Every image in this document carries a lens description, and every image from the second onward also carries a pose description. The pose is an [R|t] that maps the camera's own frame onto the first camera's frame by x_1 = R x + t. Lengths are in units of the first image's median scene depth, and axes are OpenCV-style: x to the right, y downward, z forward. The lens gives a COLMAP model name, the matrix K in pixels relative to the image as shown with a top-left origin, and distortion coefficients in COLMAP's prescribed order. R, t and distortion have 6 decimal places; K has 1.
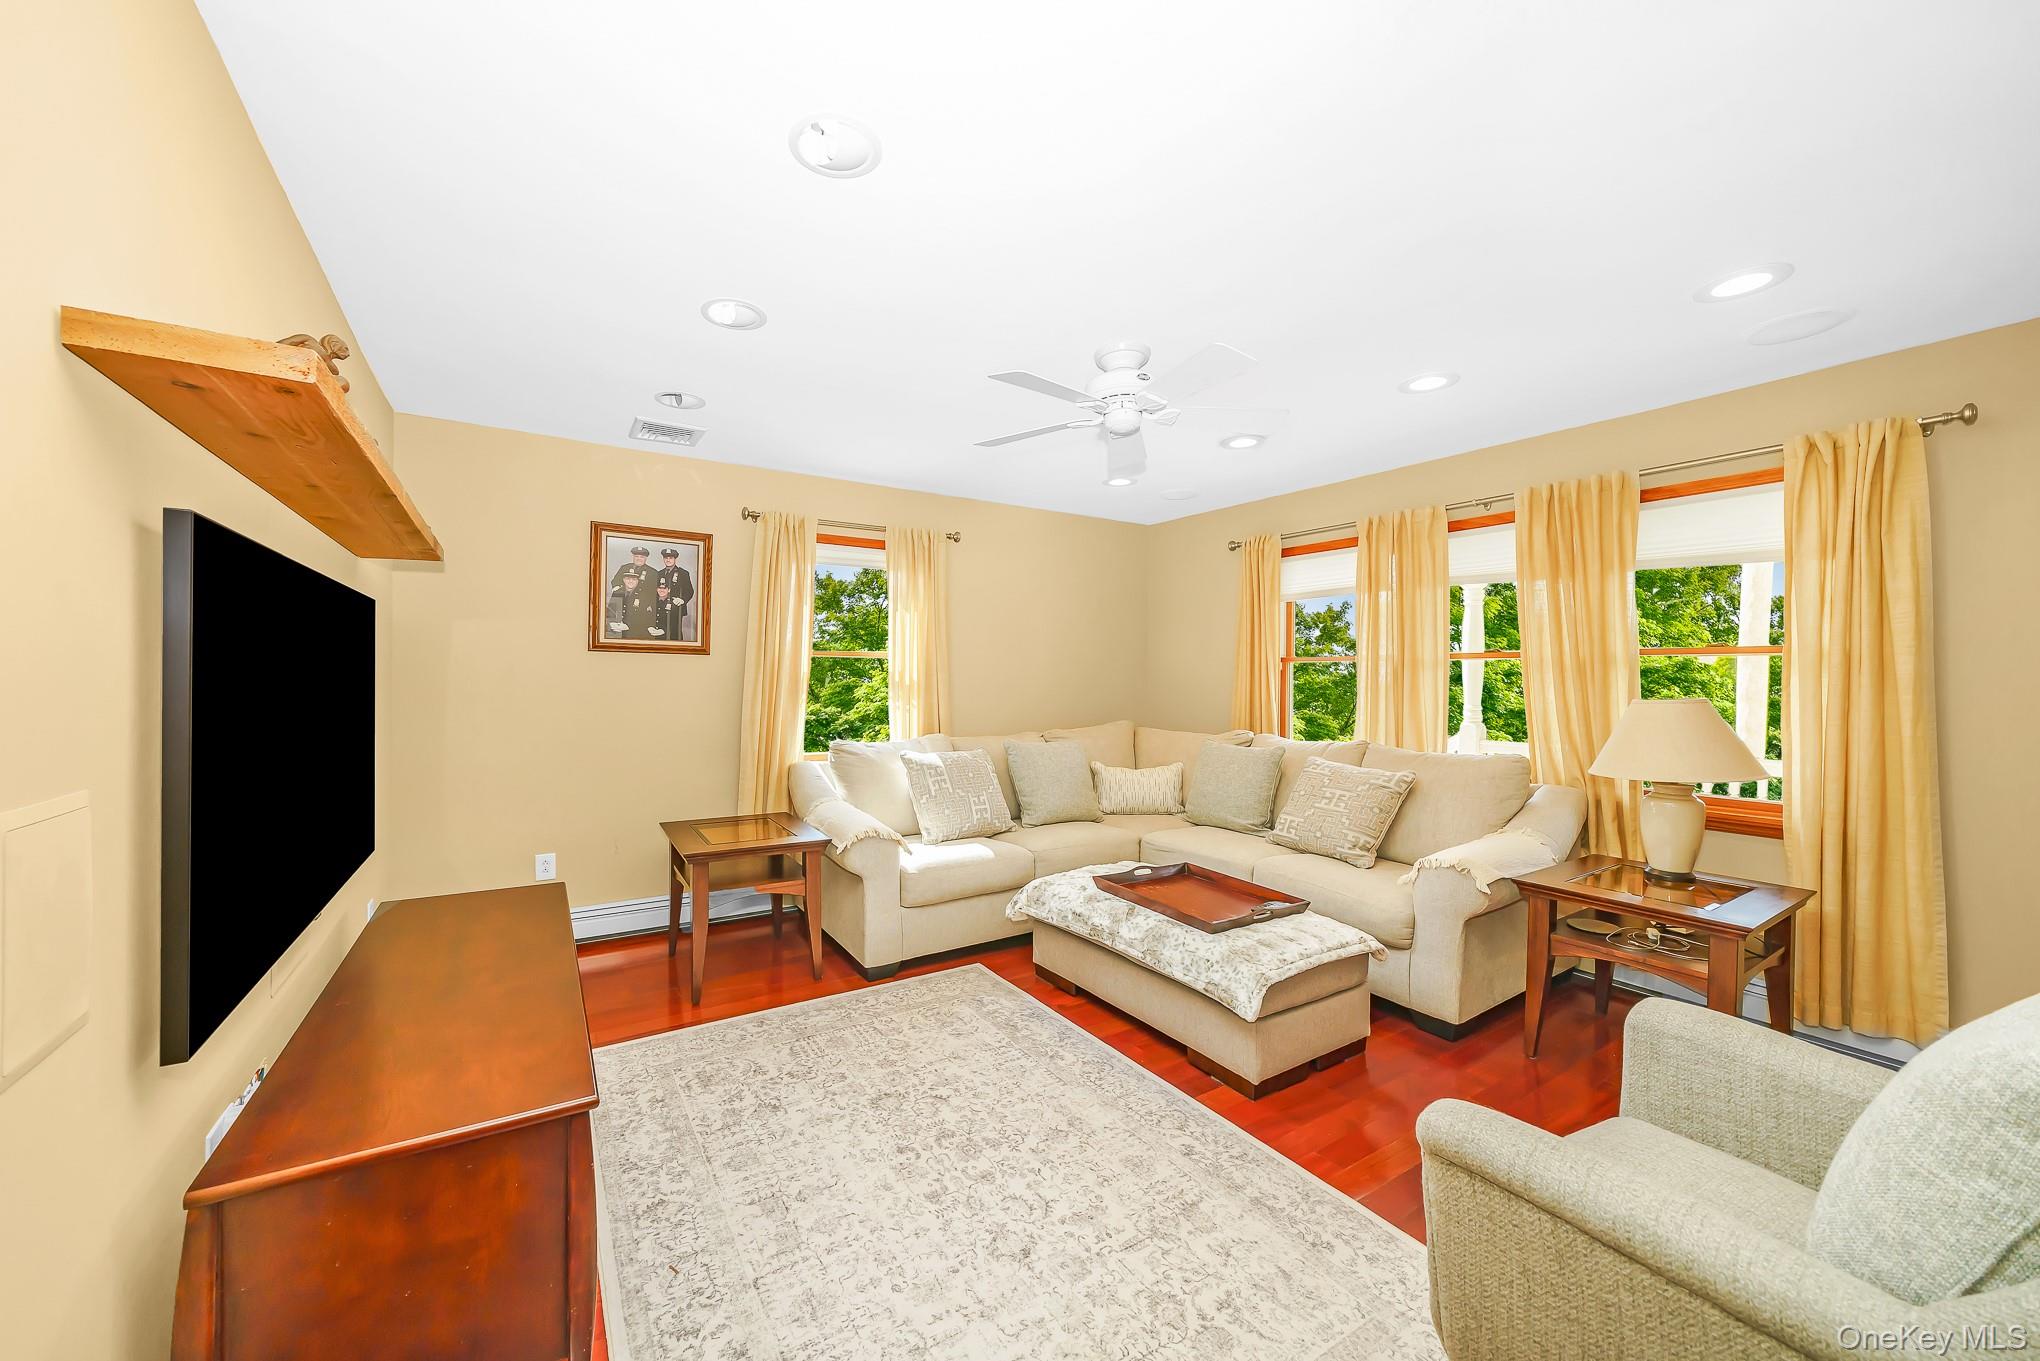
lens RADIAL K [[743.4, 0, 974.6], [0, 743.4, 676.1], [0, 0, 1]] dist [0.005808, -0.001278]
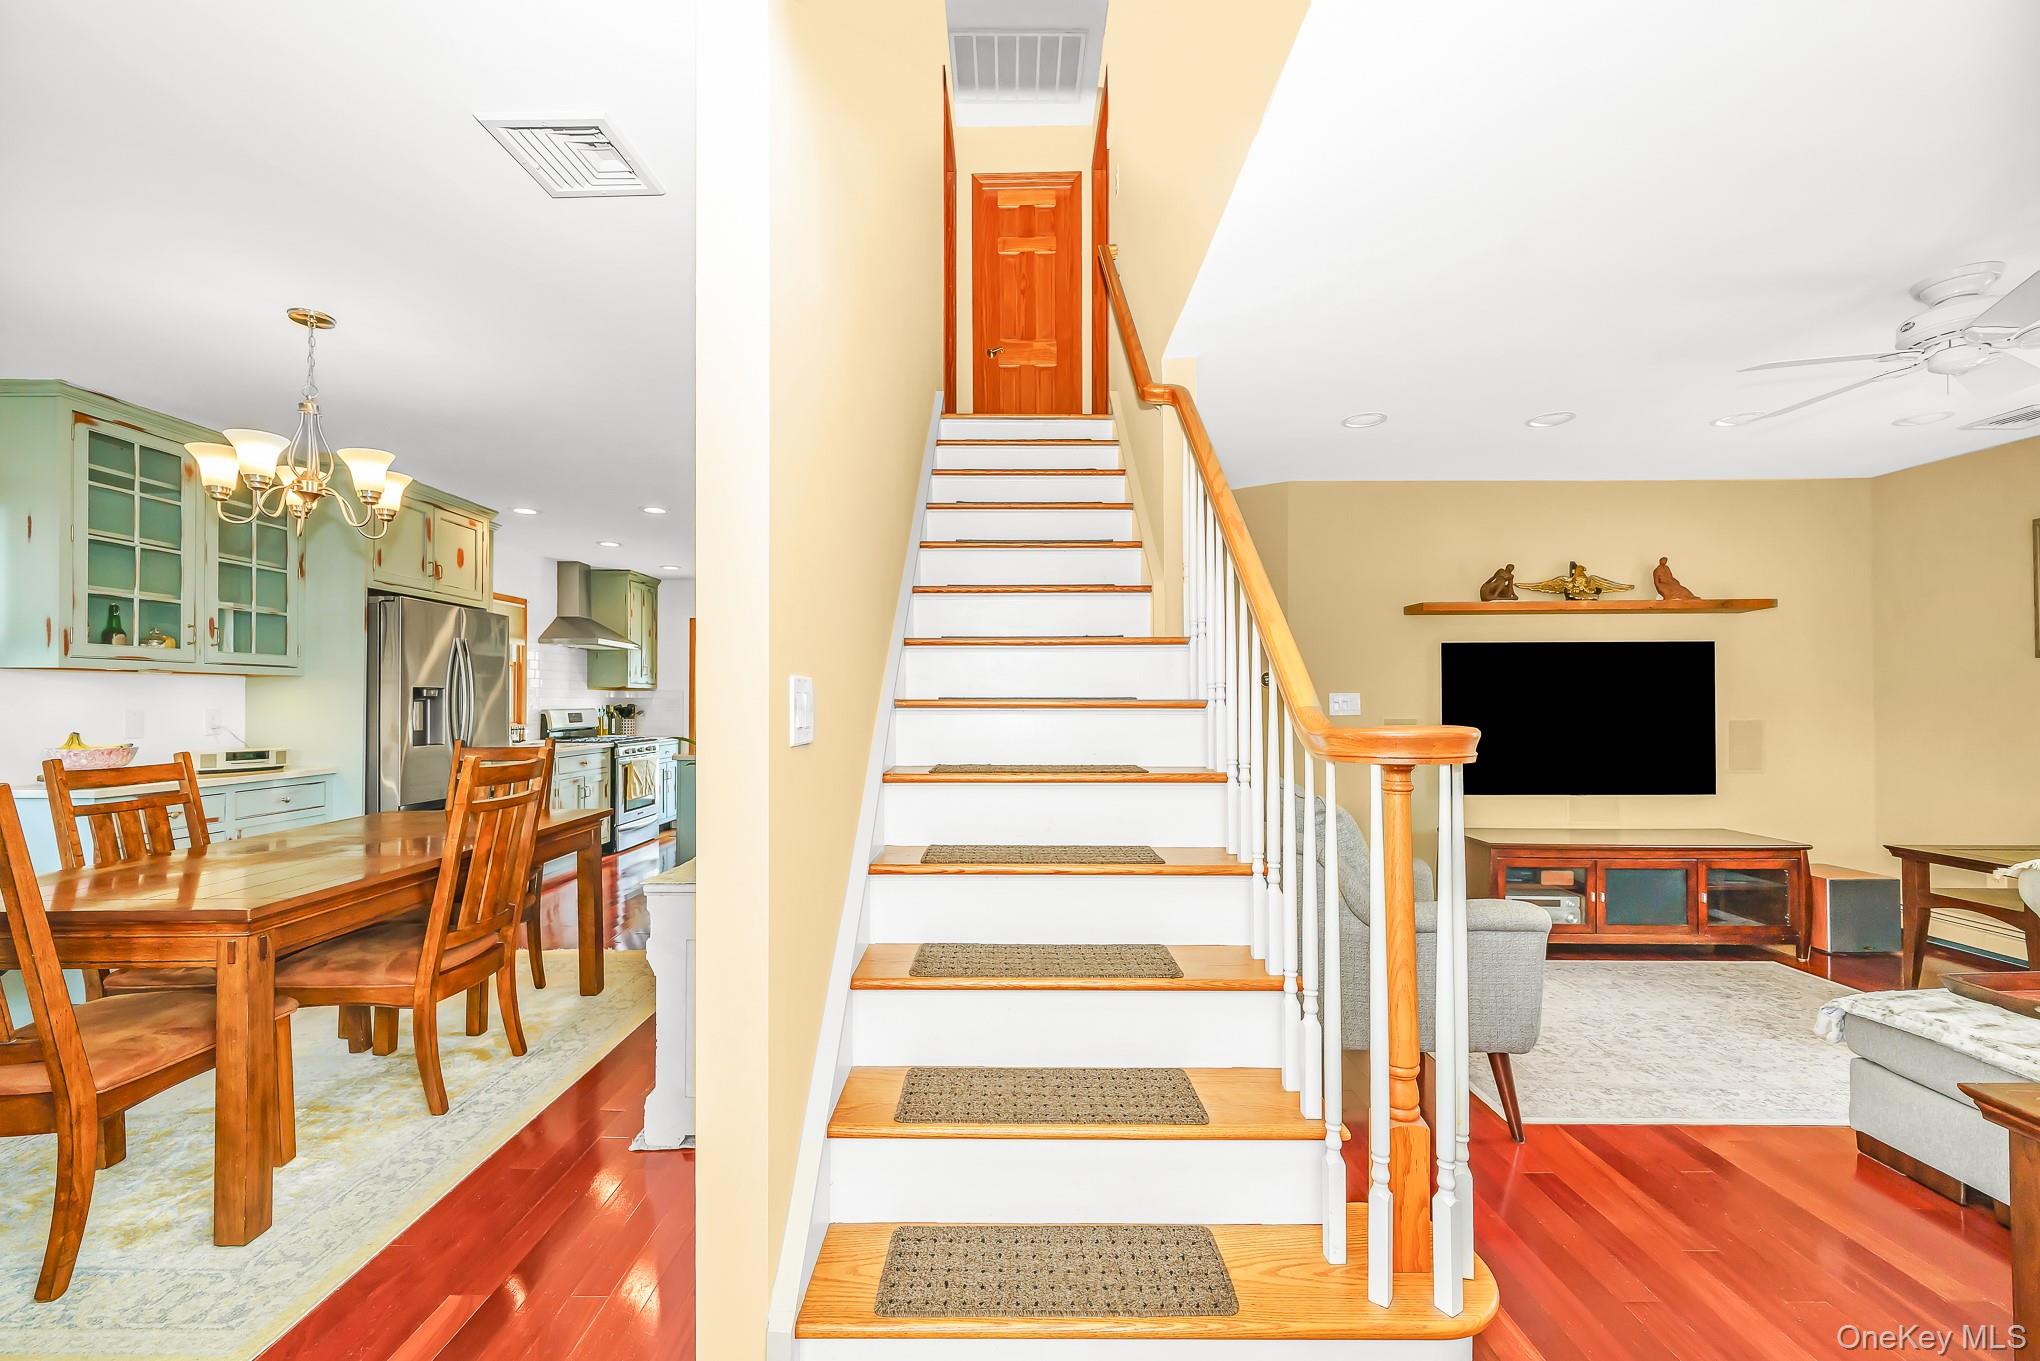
lens RADIAL K [[870.5, 0, 1012.5], [0, 870.5, 691.7], [0, 0, 1]] dist [-0.023212, 0.002840]
pose [[-0.488660, -0.014366, -0.872356, 1.068549], [-0.001620, 0.999878, -0.015559, 0.026402], [0.872473, -0.006190, -0.488623, 0.373729]]
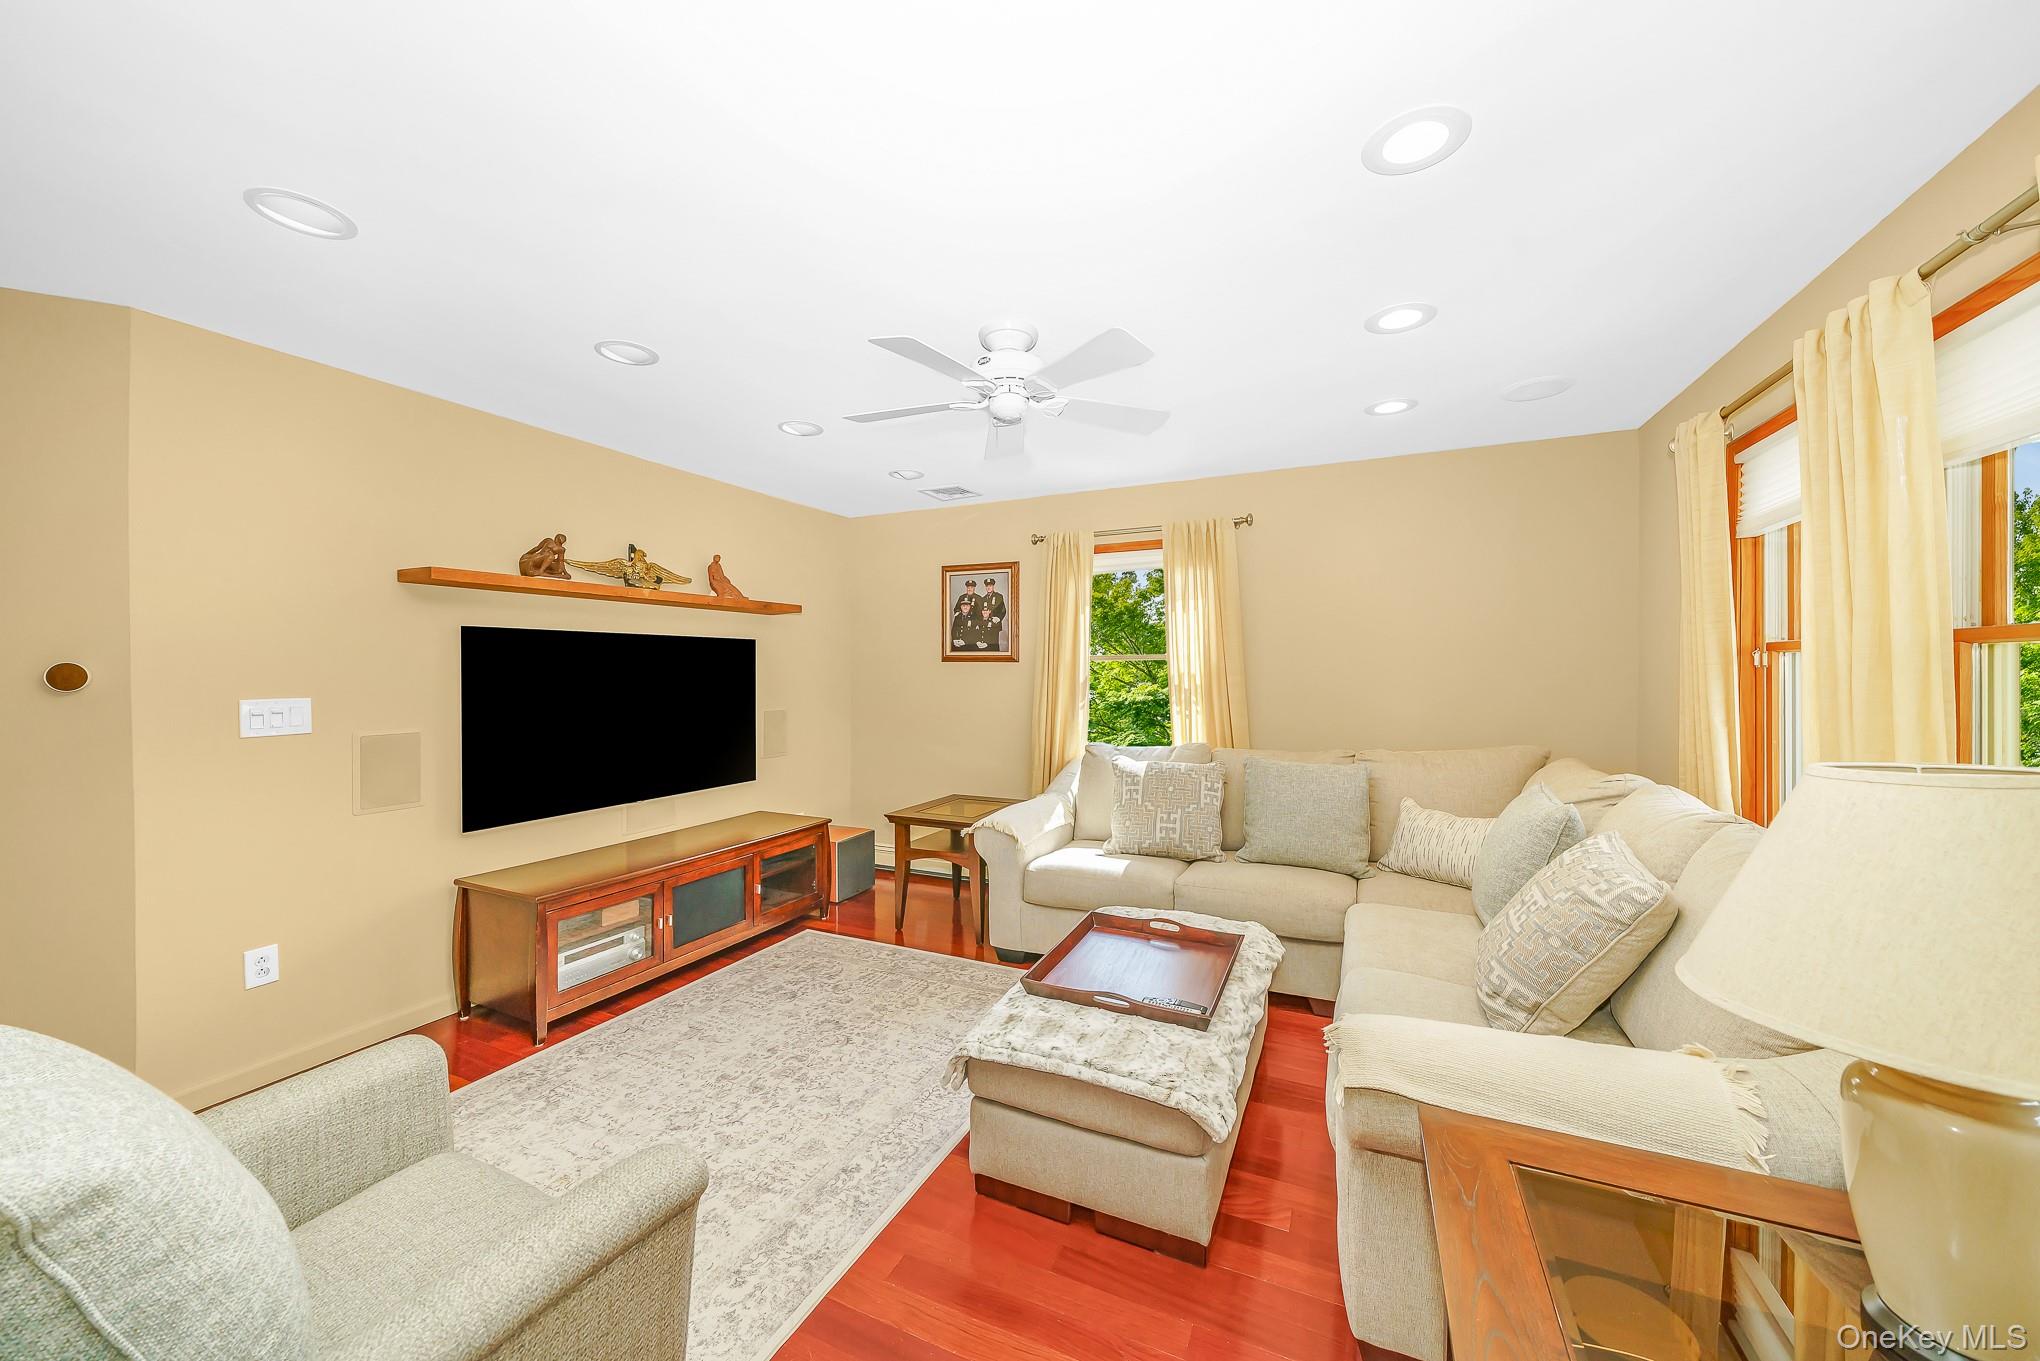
lens RADIAL K [[743.4, 0, 1001.6], [0, 743.4, 676.0], [0, 0, 1]] dist [0.005808, -0.001278]
pose [[0.547258, -0.006364, -0.836940, 0.662292], [0.007949, 0.999966, -0.002406, -0.004308], [0.836927, -0.005337, 0.547289, 0.344643]]
